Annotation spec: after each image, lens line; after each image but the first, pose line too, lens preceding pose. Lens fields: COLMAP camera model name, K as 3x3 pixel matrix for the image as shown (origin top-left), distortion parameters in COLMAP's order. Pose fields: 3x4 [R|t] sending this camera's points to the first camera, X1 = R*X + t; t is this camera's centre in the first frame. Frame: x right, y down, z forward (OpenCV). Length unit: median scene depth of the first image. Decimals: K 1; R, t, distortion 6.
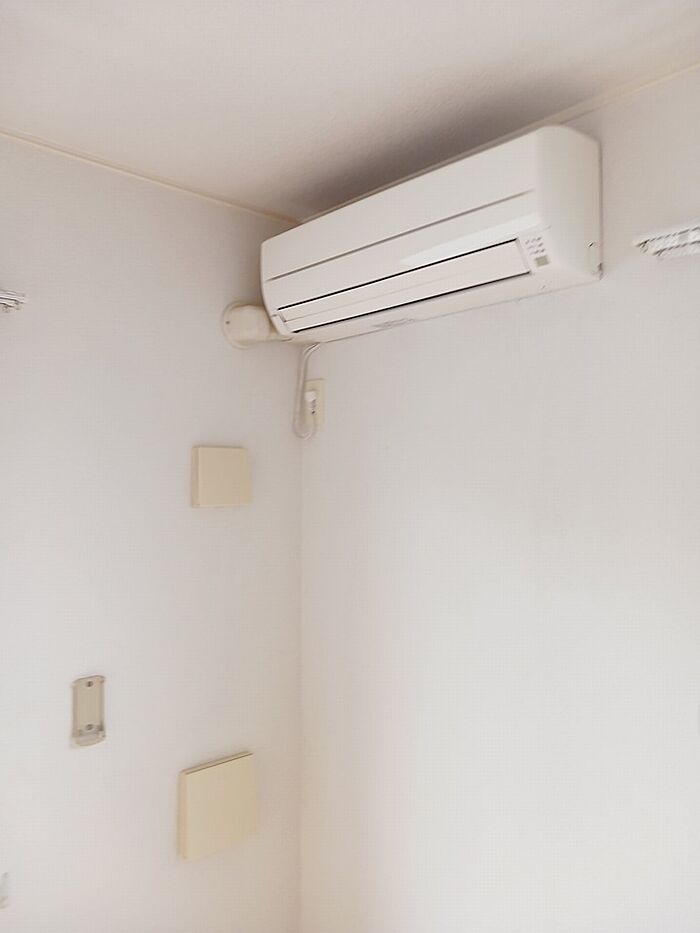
lens RADIAL K [[743.9, 0, 352.4], [0, 743.9, 466.3], [0, 0, 1]] dist [0.024500, -0.006412]
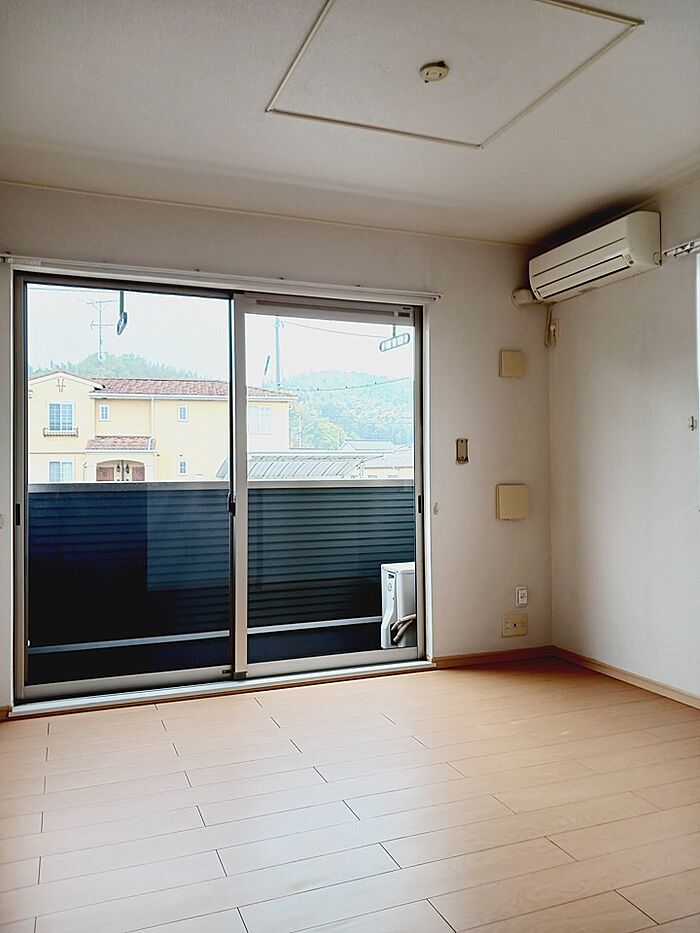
lens RADIAL K [[743.9, 0, 357.3], [0, 743.9, 470.7], [0, 0, 1]] dist [0.024500, -0.006412]
pose [[0.932479, -0.005829, -0.361177, 0.212339], [0.017046, 0.999466, 0.027877, 0.274503], [0.360822, -0.032151, 0.932080, -1.353773]]
